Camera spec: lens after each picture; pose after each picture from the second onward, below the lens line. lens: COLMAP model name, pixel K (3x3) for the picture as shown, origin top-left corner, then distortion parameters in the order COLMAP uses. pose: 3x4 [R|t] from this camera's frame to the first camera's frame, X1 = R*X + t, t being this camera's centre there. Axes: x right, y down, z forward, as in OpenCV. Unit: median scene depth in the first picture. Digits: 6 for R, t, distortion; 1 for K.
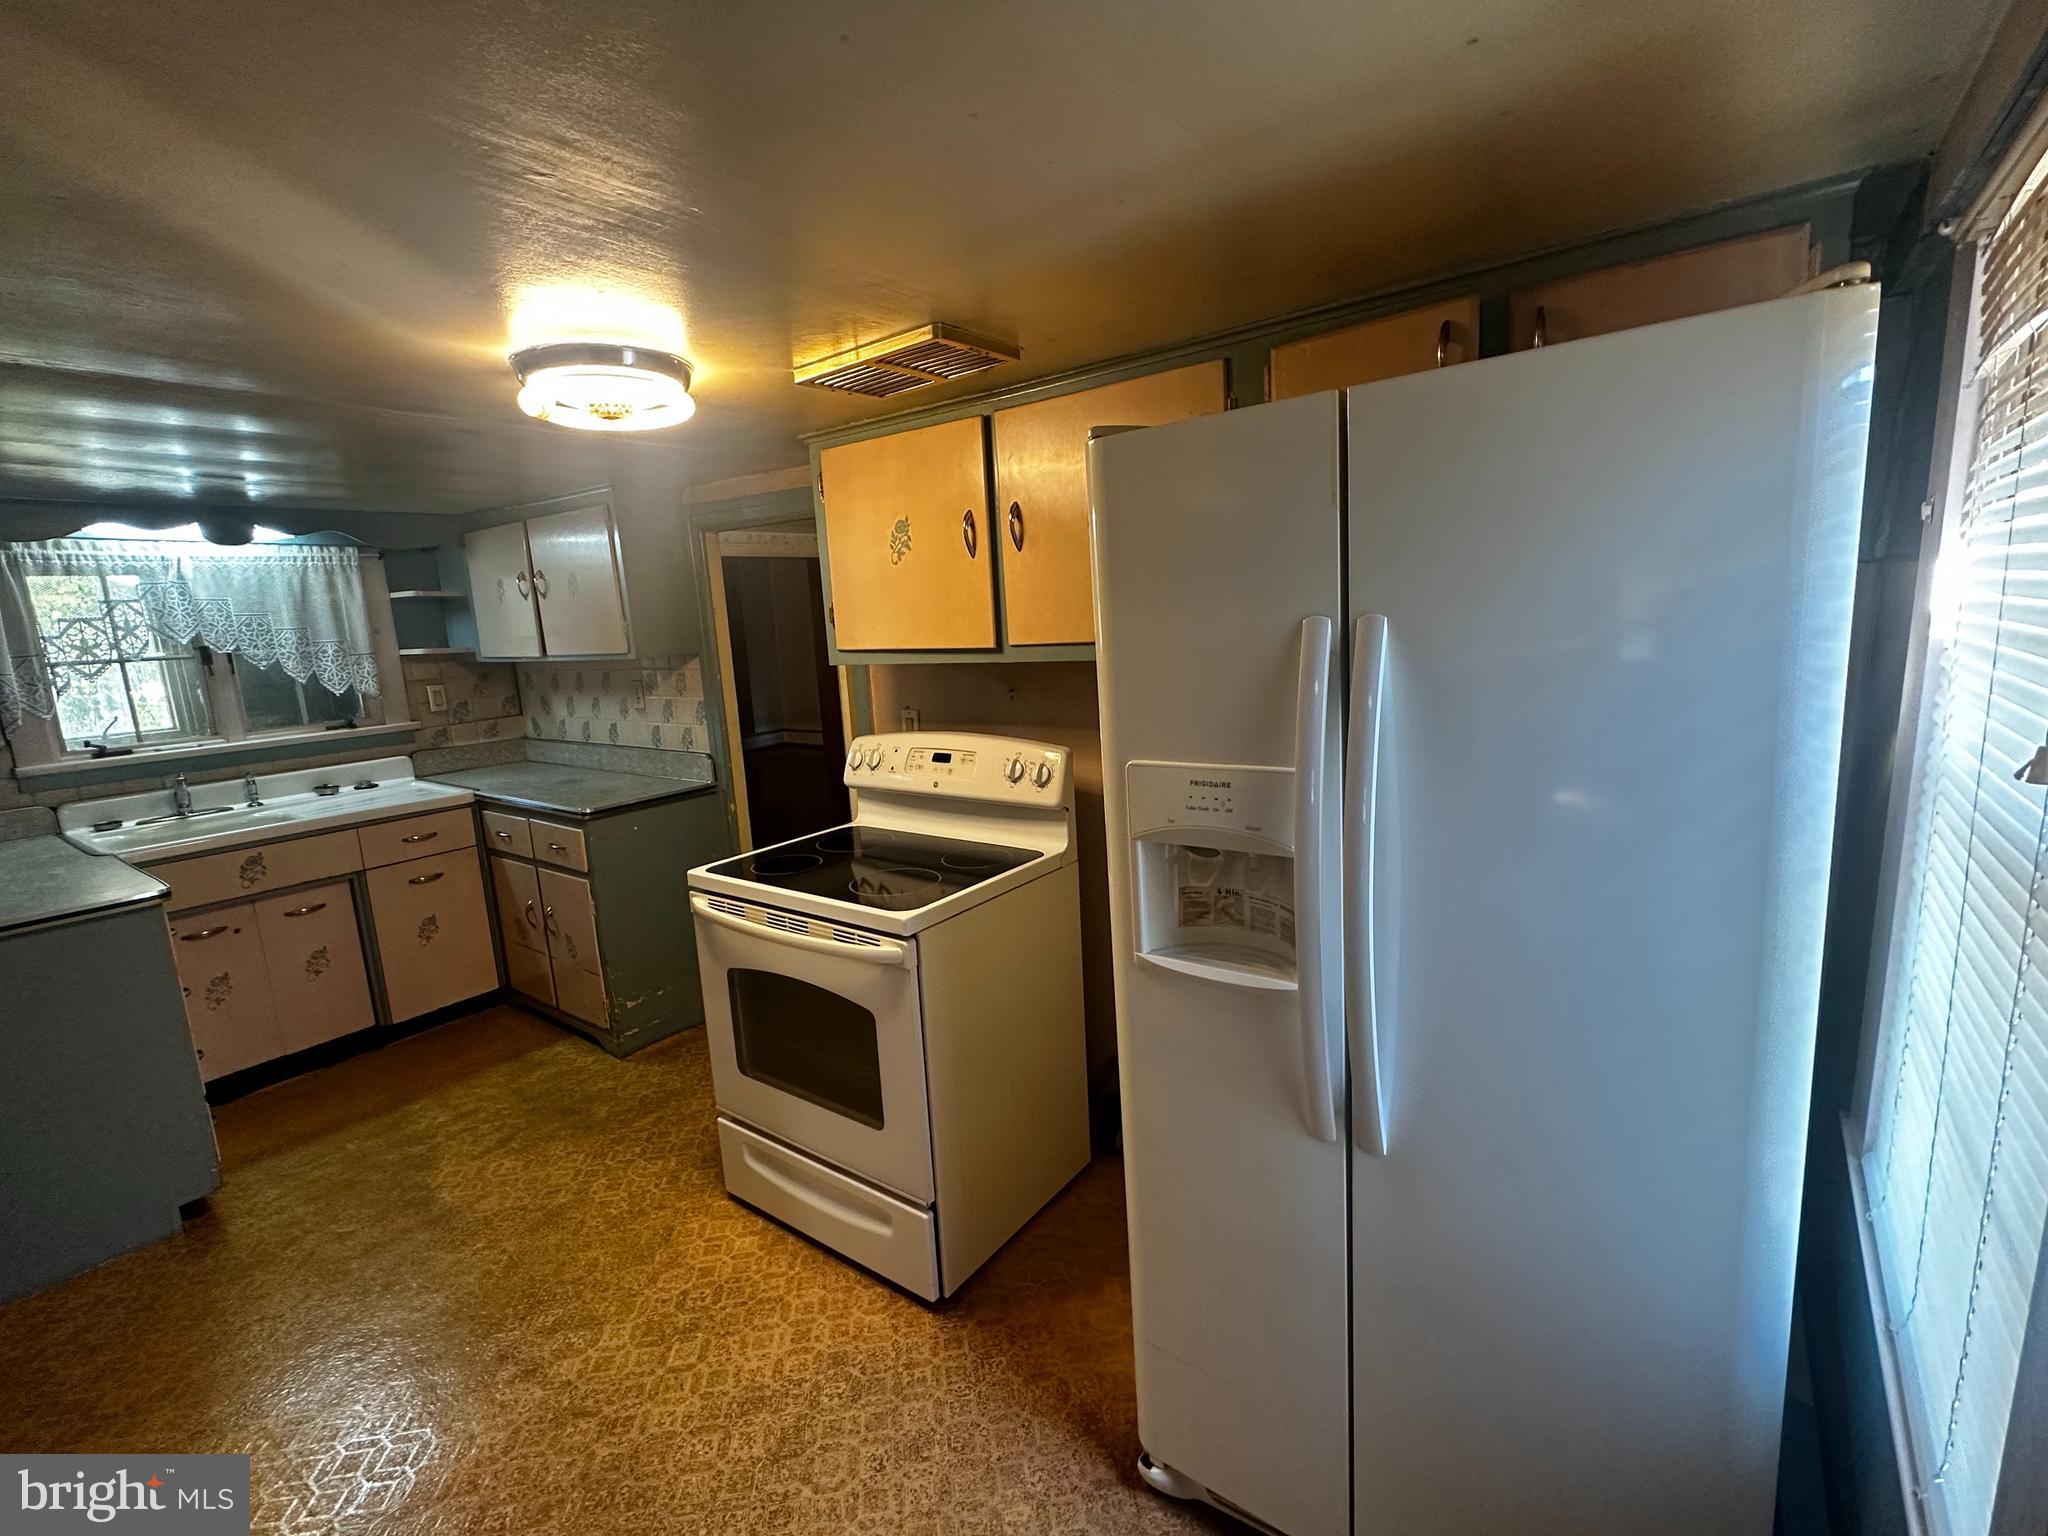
lens RADIAL K [[910.5, 0, 1024.0], [0, 910.5, 768.0], [0, 0, 1]] dist [0.000645, -0.000397]
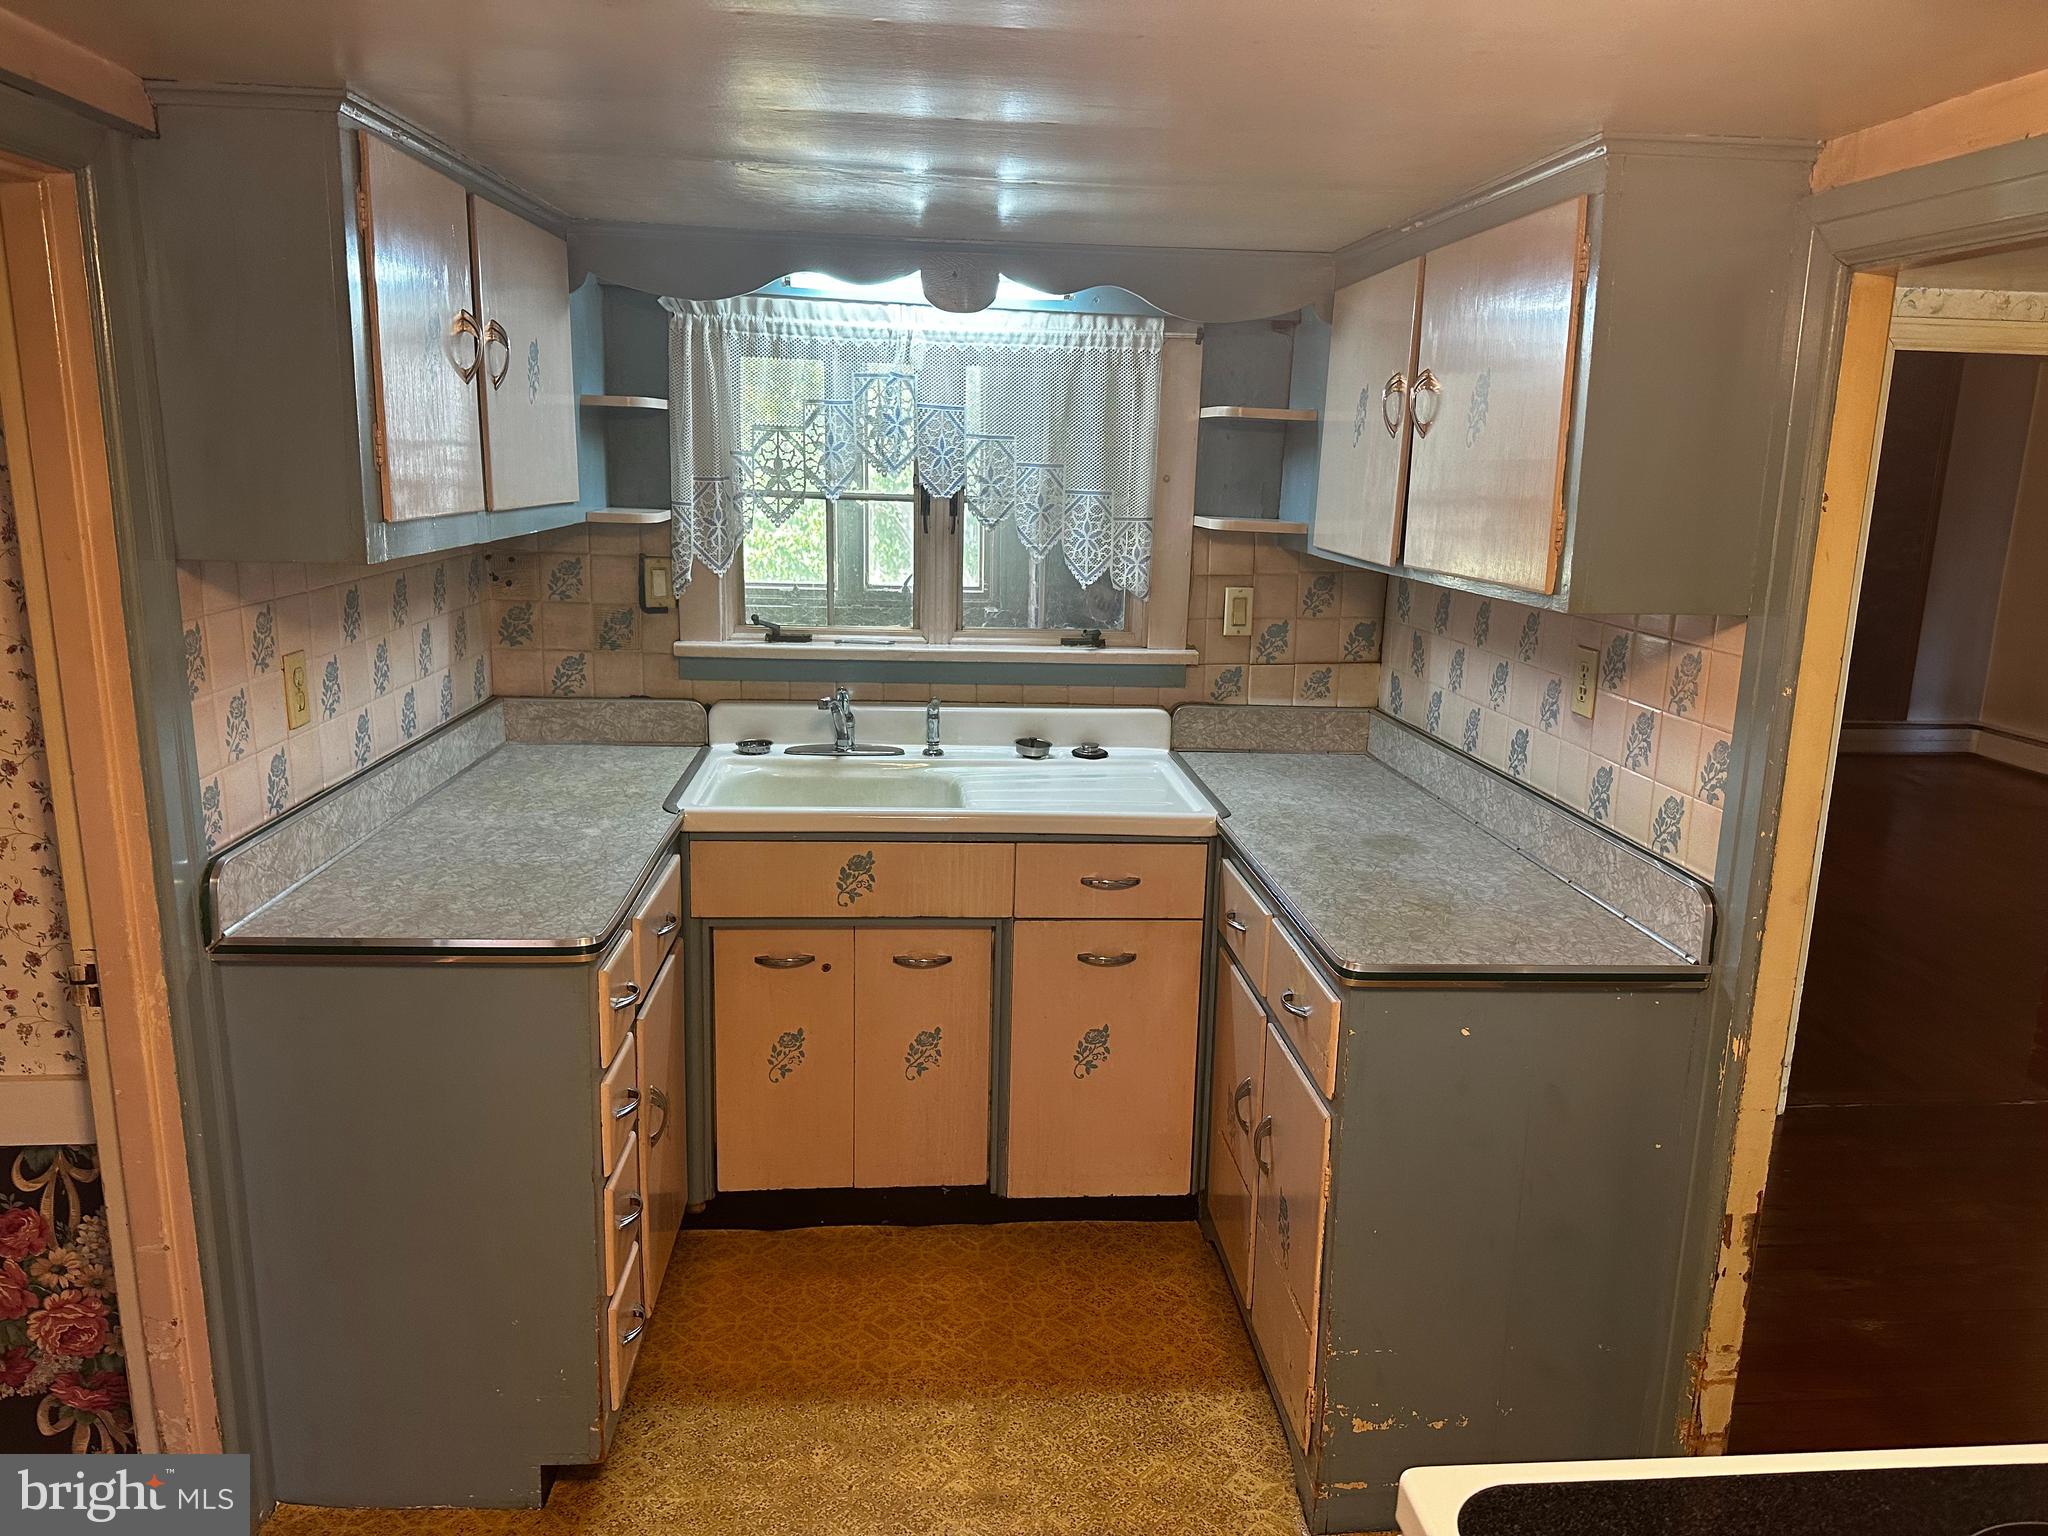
lens RADIAL K [[1441.4, 0, 1024.0], [0, 1441.4, 768.0], [0, 0, 1]] dist [0.115162, -0.171992]
pose [[0.655906, 0.226745, -0.719982, -0.112307], [-0.192980, 0.972491, 0.130463, -0.086439], [0.729758, 0.053371, 0.681619, 0.392735]]
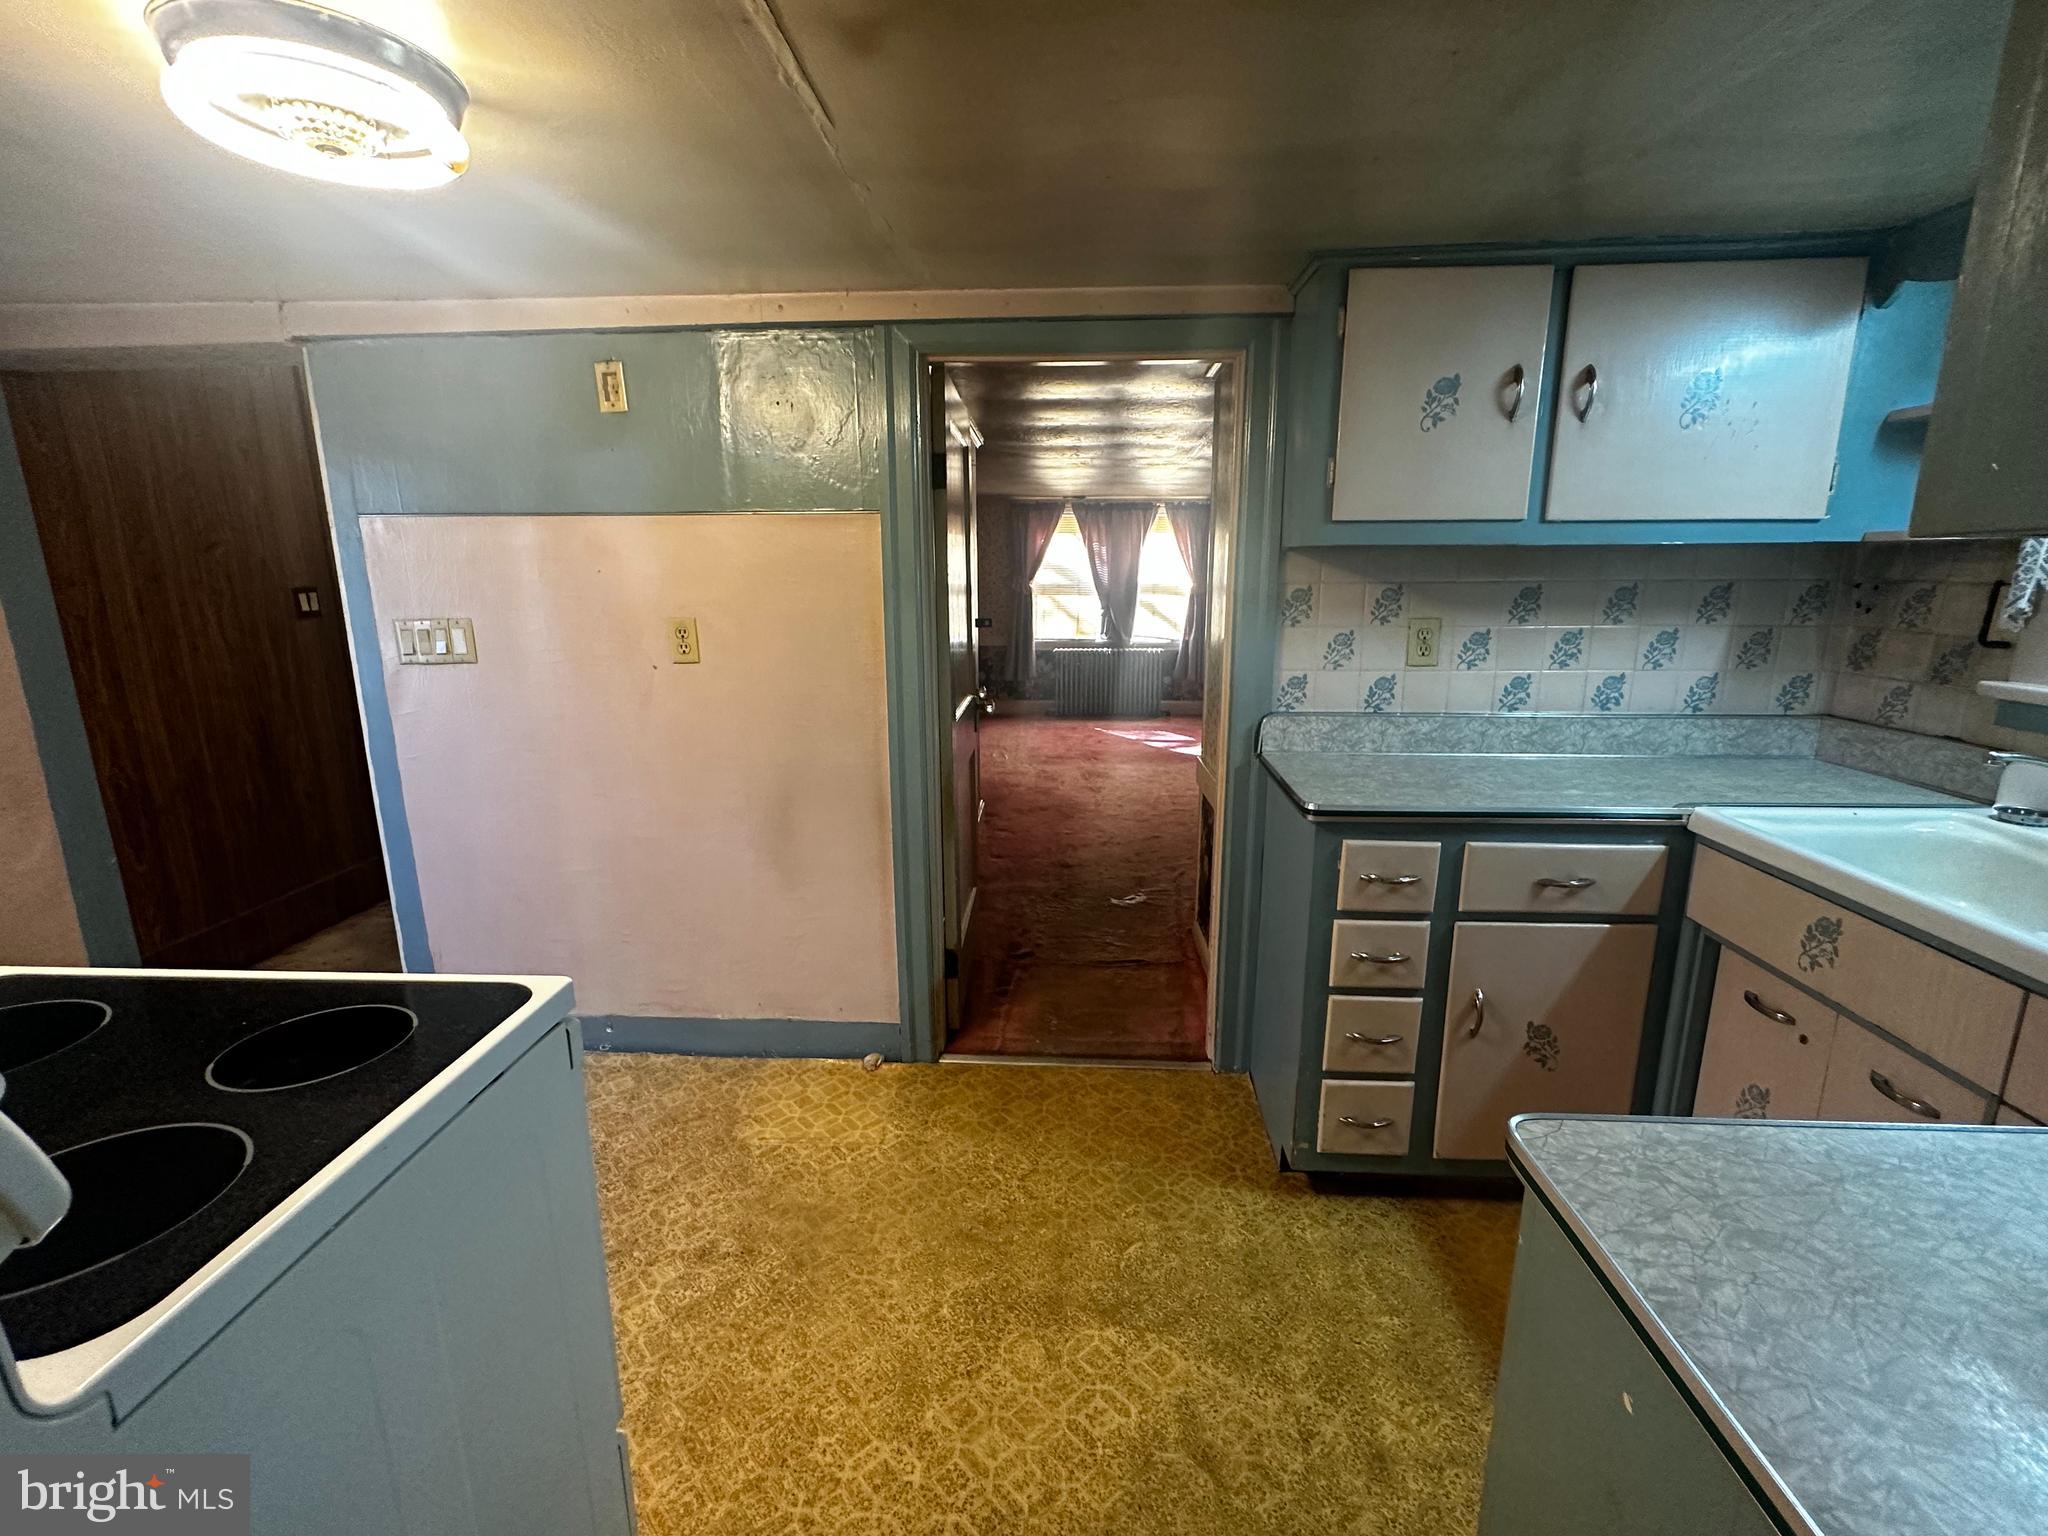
lens RADIAL K [[910.5, 0, 1024.0], [0, 910.5, 768.0], [0, 0, 1]] dist [0.000645, -0.000397]
pose [[-0.830726, 0.174009, -0.528786, -0.221410], [-0.053764, 0.920371, 0.387332, -0.124391], [0.554079, 0.350197, -0.755221, 0.969900]]
